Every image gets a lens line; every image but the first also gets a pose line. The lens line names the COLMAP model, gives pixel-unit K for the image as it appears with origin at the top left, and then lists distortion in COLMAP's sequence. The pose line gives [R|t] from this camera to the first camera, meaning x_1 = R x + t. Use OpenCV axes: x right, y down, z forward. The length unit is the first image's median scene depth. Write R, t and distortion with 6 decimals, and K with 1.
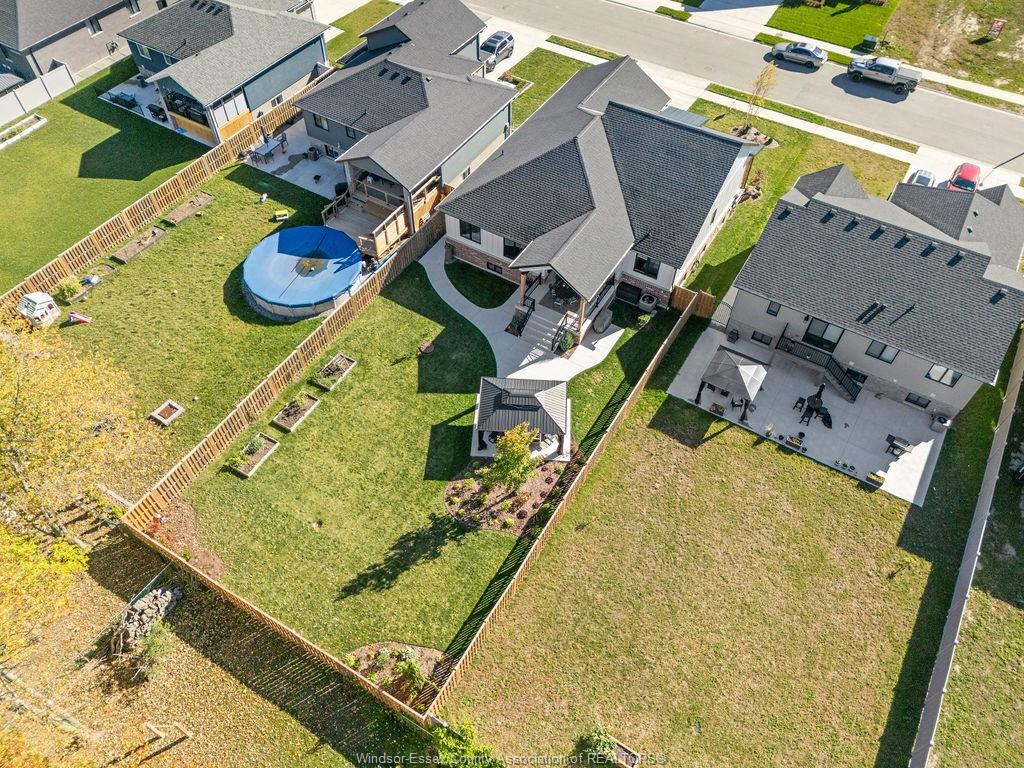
lens RADIAL K [[751.2, 0, 512.0], [0, 751.2, 384.0], [0, 0, 1]] dist [0.072655, -0.066102]
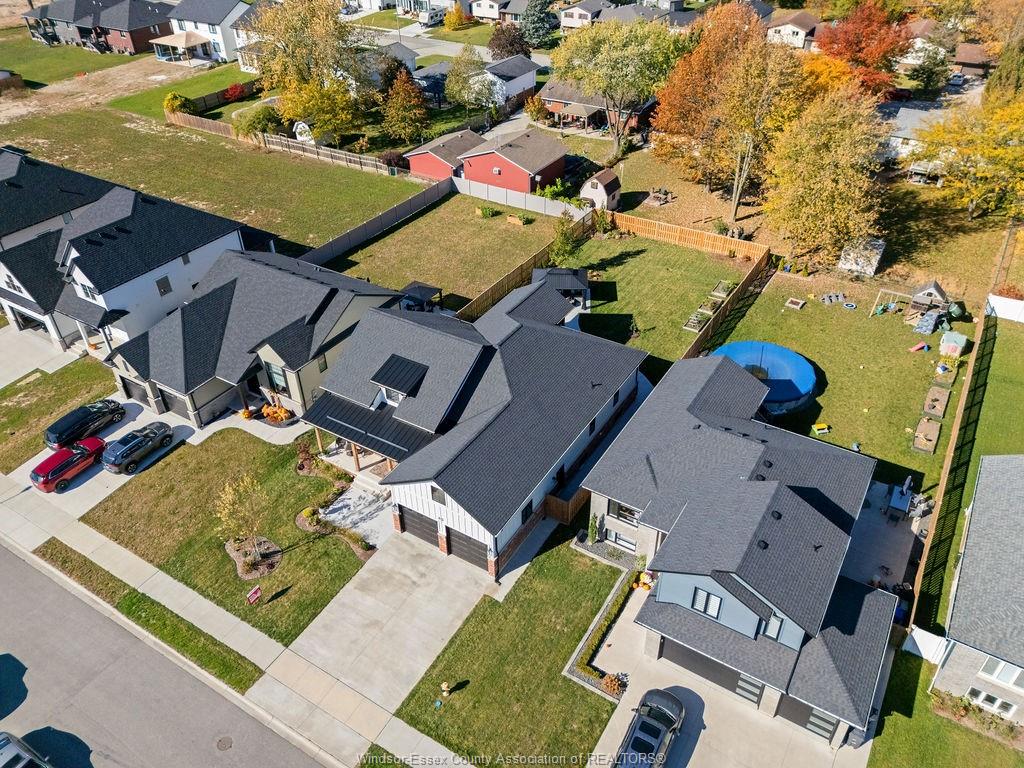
lens RADIAL K [[751.2, 0, 512.0], [0, 751.2, 384.0], [0, 0, 1]] dist [0.072655, -0.066102]
pose [[-0.999932, -0.000824, 0.011598, 0.091357], [0.011560, 0.036430, 0.999269, -1.474601], [-0.001246, 0.999336, -0.036418, 1.221305]]
